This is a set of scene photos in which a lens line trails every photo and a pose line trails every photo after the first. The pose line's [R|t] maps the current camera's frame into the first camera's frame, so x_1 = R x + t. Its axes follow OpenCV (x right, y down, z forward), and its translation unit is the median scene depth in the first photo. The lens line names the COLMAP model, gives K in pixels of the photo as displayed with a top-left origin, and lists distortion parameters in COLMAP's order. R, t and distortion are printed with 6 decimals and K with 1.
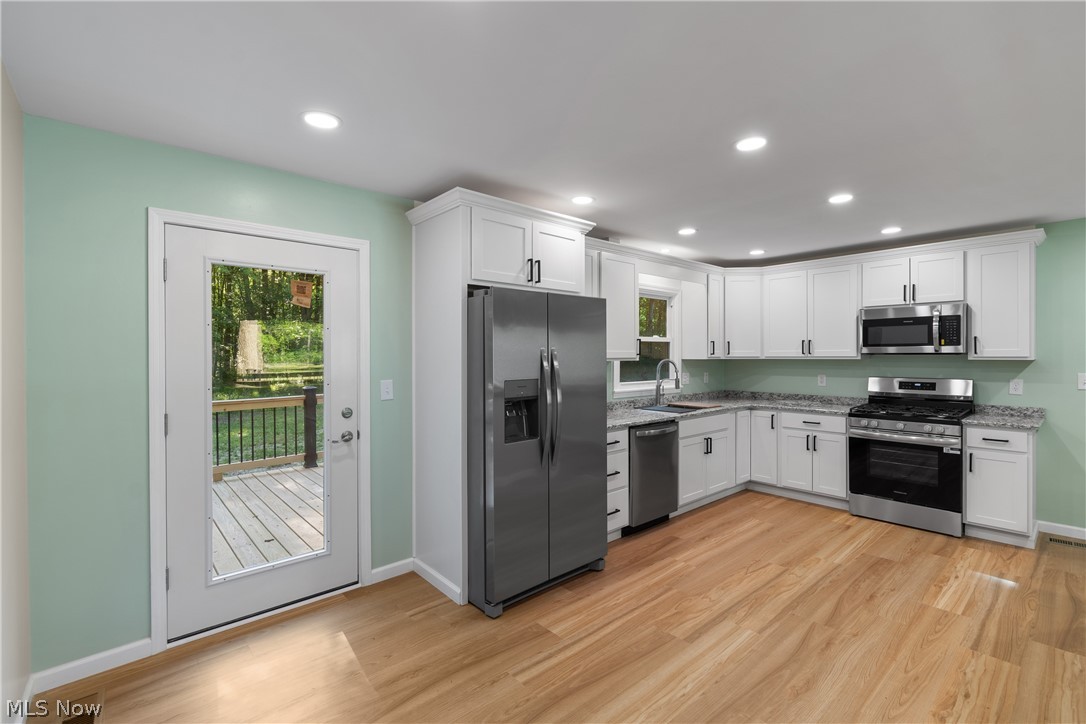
lens RADIAL K [[484.5, 0, 552.3], [0, 484.5, 356.1], [0, 0, 1]] dist [0.001813, -0.002422]
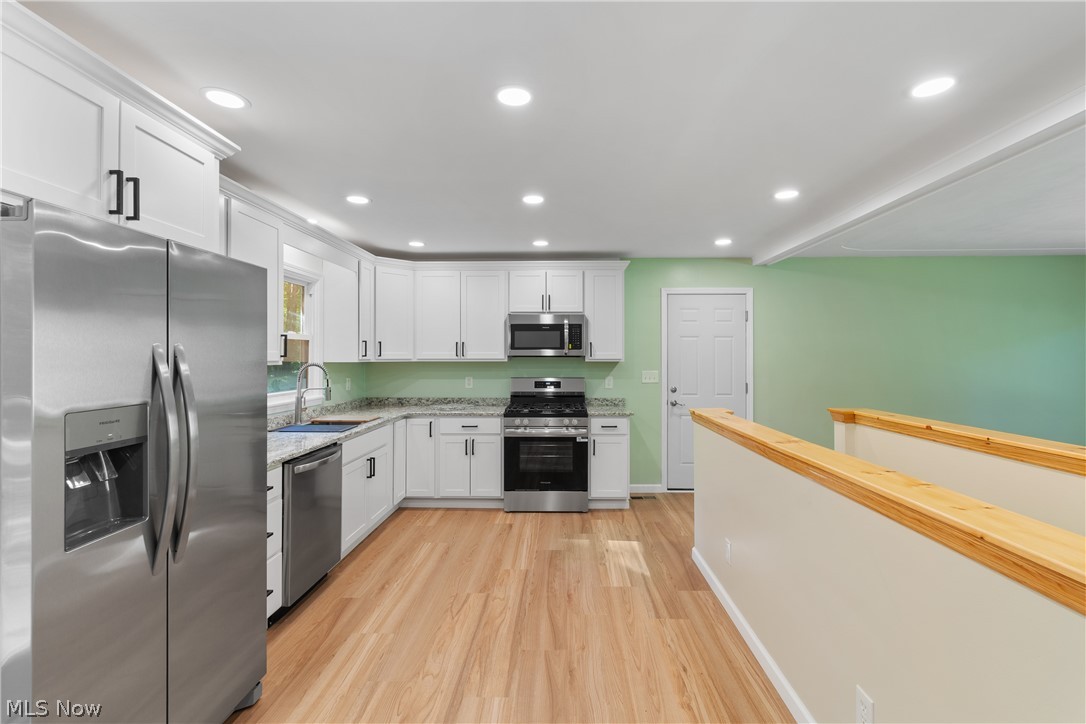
lens RADIAL K [[484.5, 0, 552.9], [0, 484.5, 353.3], [0, 0, 1]] dist [0.001813, -0.002422]
pose [[0.683137, 0.007416, 0.730252, -0.087563], [-0.000196, 0.999950, -0.009972, -0.001234], [-0.730290, 0.006669, 0.683105, 0.265891]]
